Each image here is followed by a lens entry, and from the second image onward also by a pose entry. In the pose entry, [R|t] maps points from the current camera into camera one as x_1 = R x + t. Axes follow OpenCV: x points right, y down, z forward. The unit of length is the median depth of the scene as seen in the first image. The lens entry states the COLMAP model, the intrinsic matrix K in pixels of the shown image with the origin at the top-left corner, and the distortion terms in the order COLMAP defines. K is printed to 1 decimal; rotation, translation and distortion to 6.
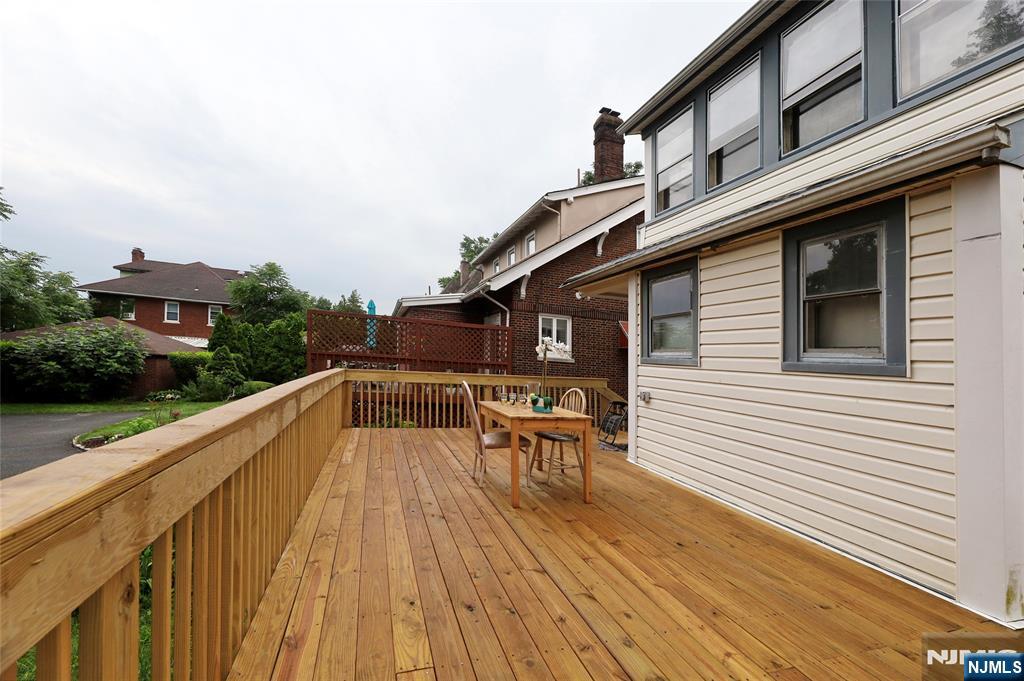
lens RADIAL K [[444.8, 0, 511.7], [0, 444.8, 350.9], [0, 0, 1]] dist [-0.000691, -0.000146]
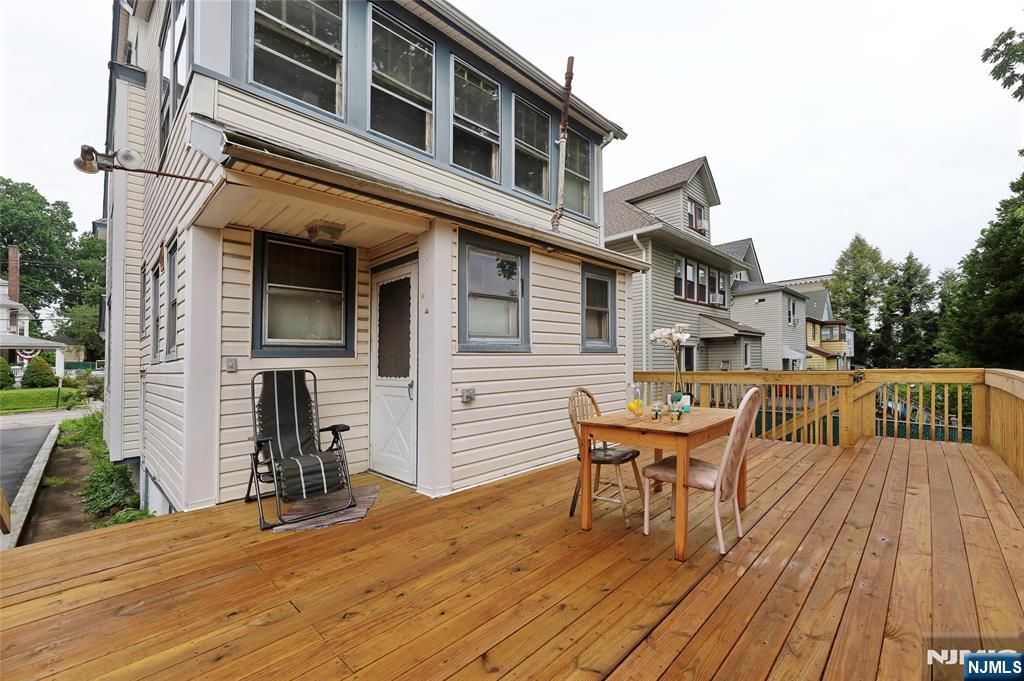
lens RADIAL K [[417.6, 0, 512.0], [0, 417.6, 340.5], [0, 0, 1]] dist [-0.001073, -0.000212]
pose [[-0.467478, -0.002944, 0.884000, -0.451440], [-0.020397, 0.999764, -0.007456, 0.014807], [-0.883769, -0.021517, -0.467428, 1.544155]]
